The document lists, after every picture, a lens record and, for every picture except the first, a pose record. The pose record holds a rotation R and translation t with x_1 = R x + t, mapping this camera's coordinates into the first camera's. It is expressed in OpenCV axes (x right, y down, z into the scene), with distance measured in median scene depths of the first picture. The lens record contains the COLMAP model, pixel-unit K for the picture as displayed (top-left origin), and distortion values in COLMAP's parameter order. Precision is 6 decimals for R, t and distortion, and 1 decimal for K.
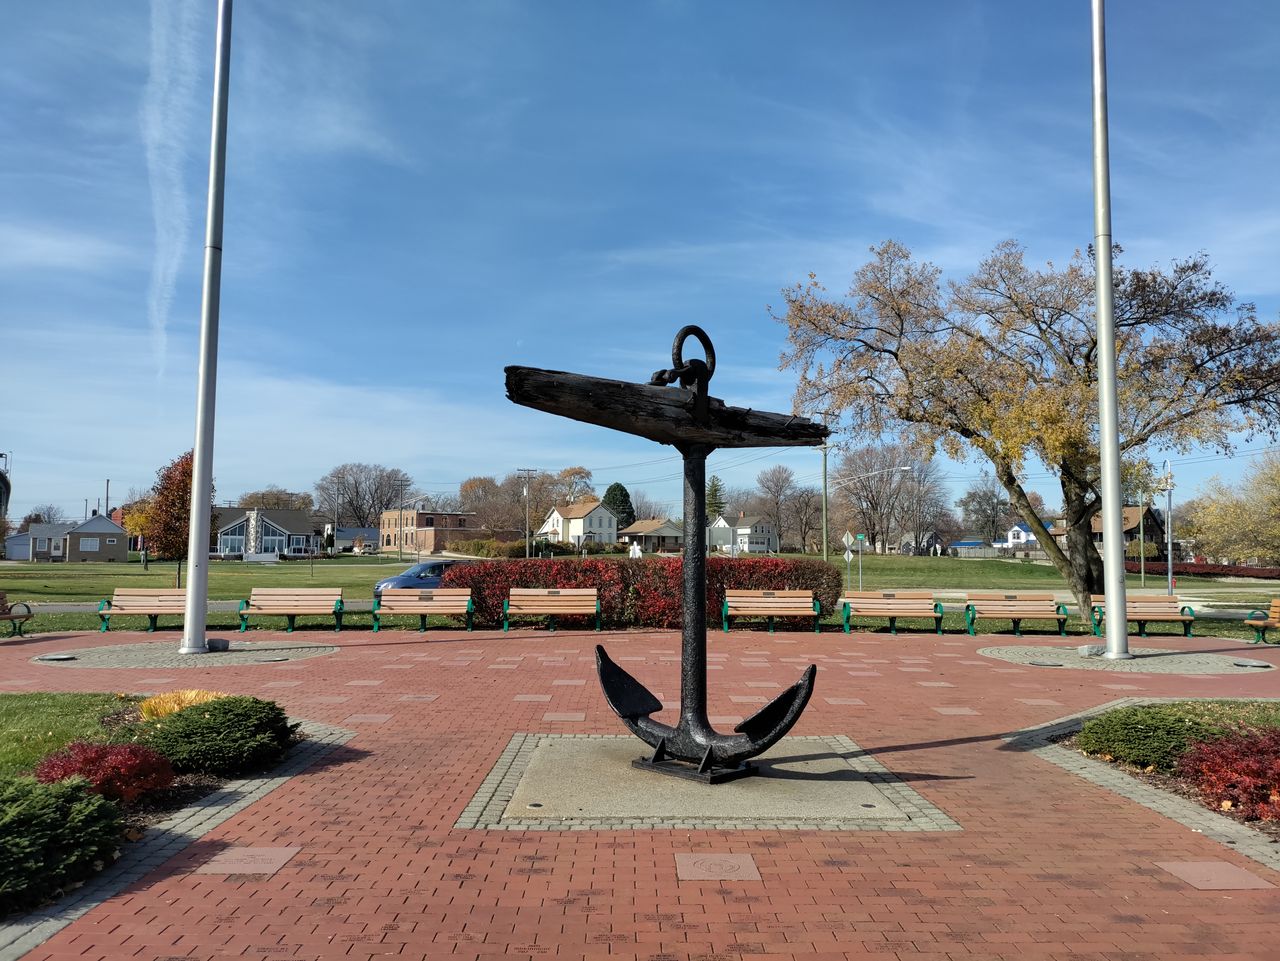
lens RADIAL K [[868.2, 0, 640.0], [0, 868.2, 480.5], [0, 0, 1]] dist [0.058047, -0.084256]
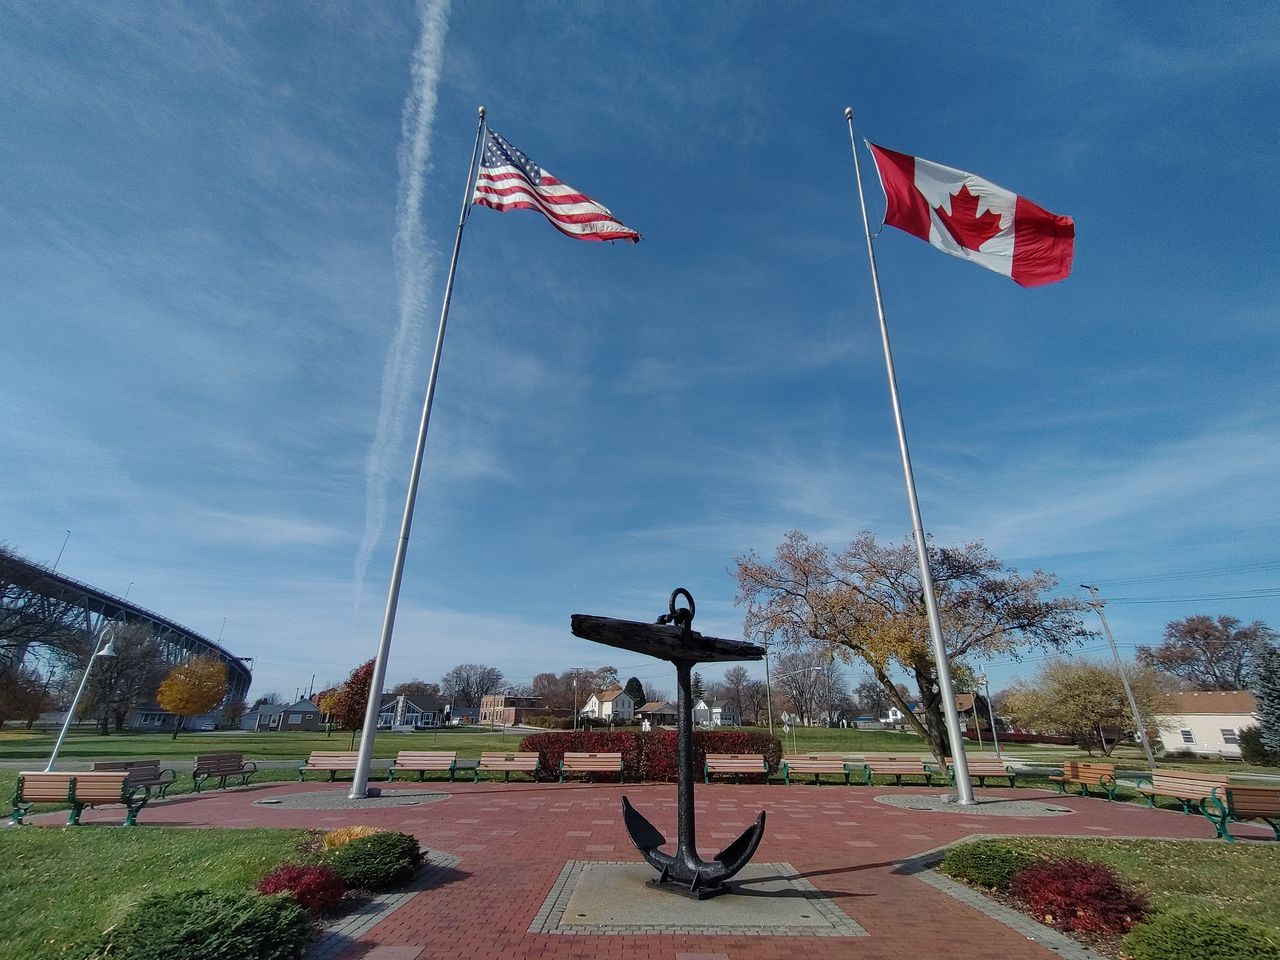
lens RADIAL K [[582.8, 0, 640.0], [0, 582.8, 480.0], [0, 0, 1]] dist [-0.002312, 0.000888]
pose [[0.999960, -0.000824, -0.008876, -0.007570], [-0.001817, 0.955987, -0.293402, -0.033967], [0.008727, 0.293407, 0.955948, -0.119576]]
